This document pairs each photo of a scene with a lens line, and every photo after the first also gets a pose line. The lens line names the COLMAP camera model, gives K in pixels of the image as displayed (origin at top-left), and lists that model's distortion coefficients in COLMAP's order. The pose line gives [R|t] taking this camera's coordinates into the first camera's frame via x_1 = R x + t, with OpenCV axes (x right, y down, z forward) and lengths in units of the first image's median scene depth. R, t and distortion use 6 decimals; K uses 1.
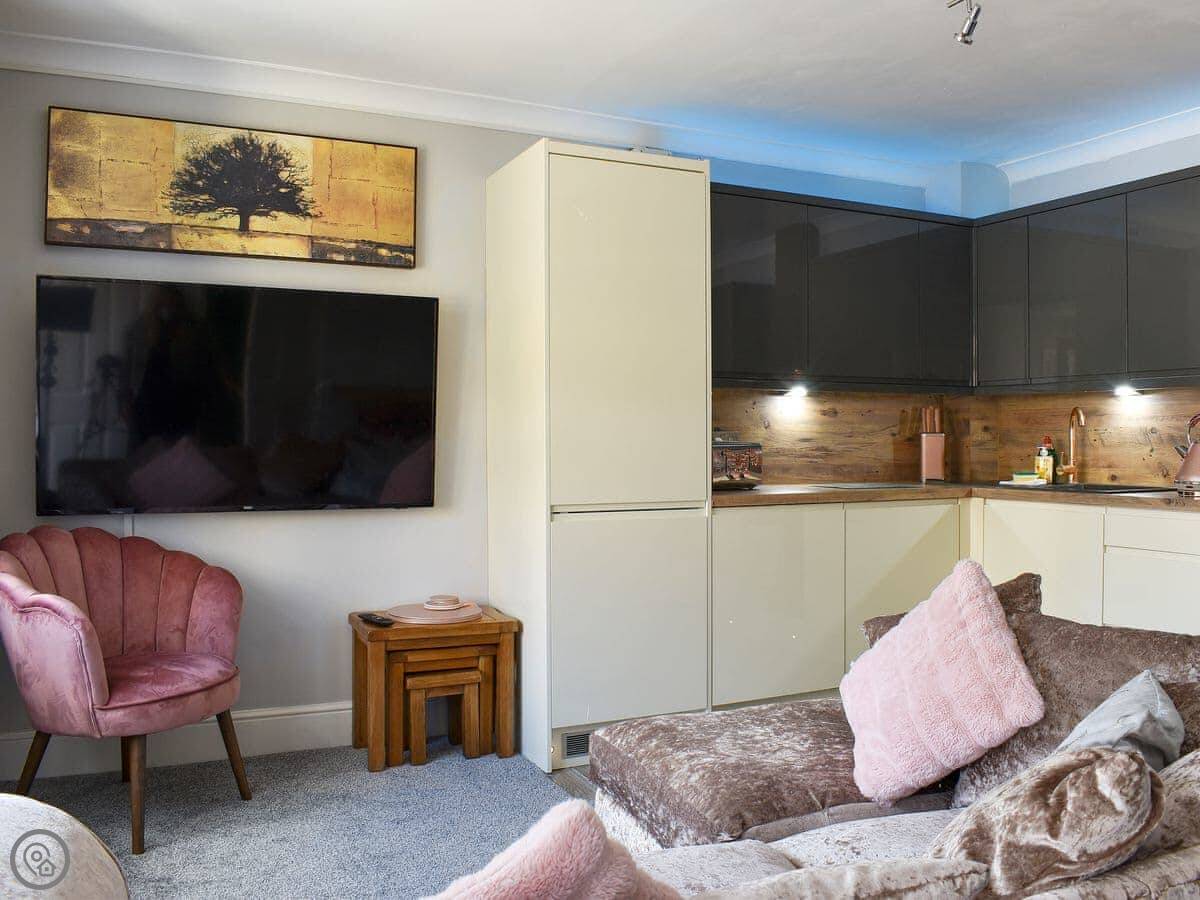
lens RADIAL K [[1088.2, 0, 601.0], [0, 1088.2, 453.2], [0, 0, 1]] dist [-0.099261, 0.000000]
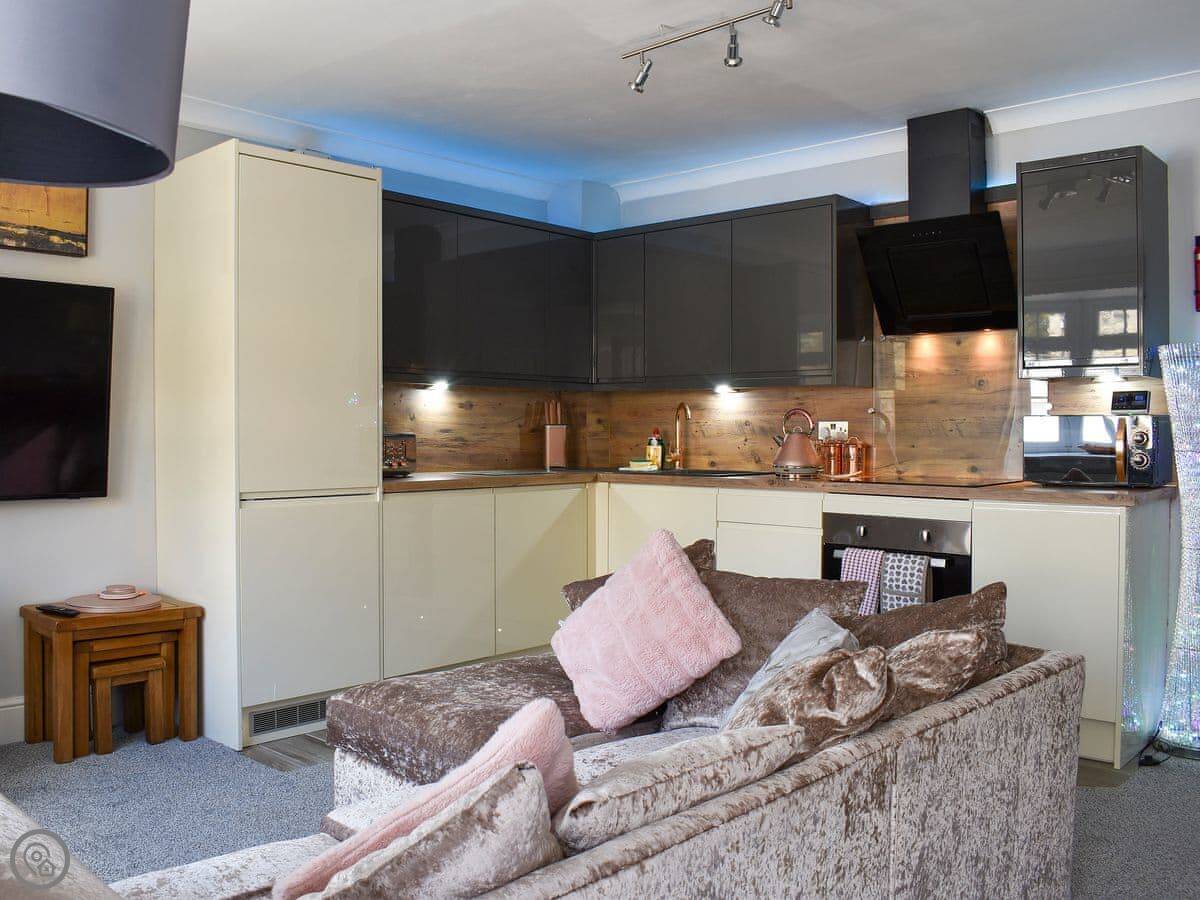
lens RADIAL K [[1030.3, 0, 598.6], [0, 1030.3, 447.7], [0, 0, 1]] dist [-0.100146, 0.006191]
pose [[0.939435, -0.003016, 0.342715, -0.050201], [0.001599, 0.999989, 0.004419, 0.001045], [-0.342725, -0.003603, 0.939429, -0.026371]]
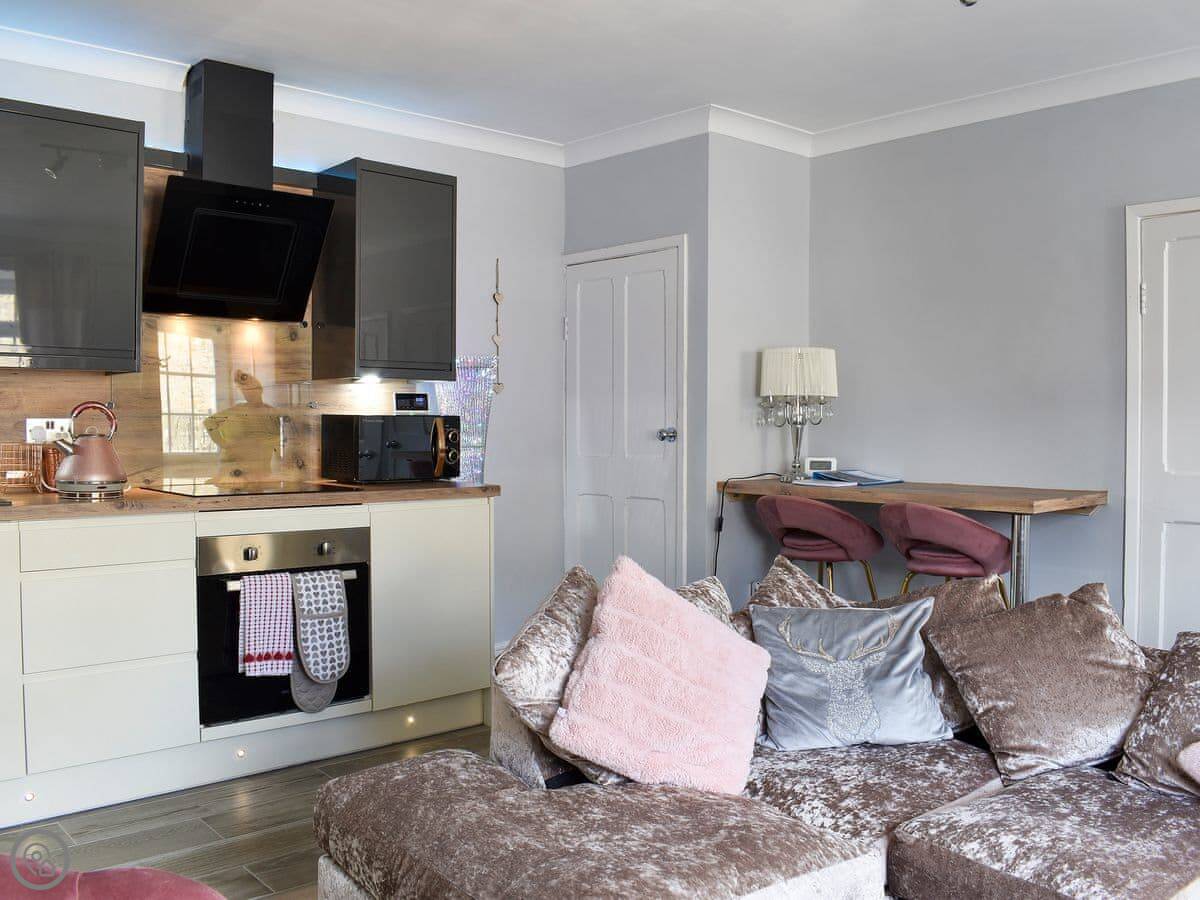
lens RADIAL K [[1088.2, 0, 598.8], [0, 1088.2, 439.6], [0, 0, 1]] dist [-0.099261, 0.000000]
pose [[-0.237438, -0.021390, 0.971167, -0.541822], [0.005038, 0.999717, 0.023251, -0.036900], [-0.971390, 0.010414, -0.237263, 1.141368]]
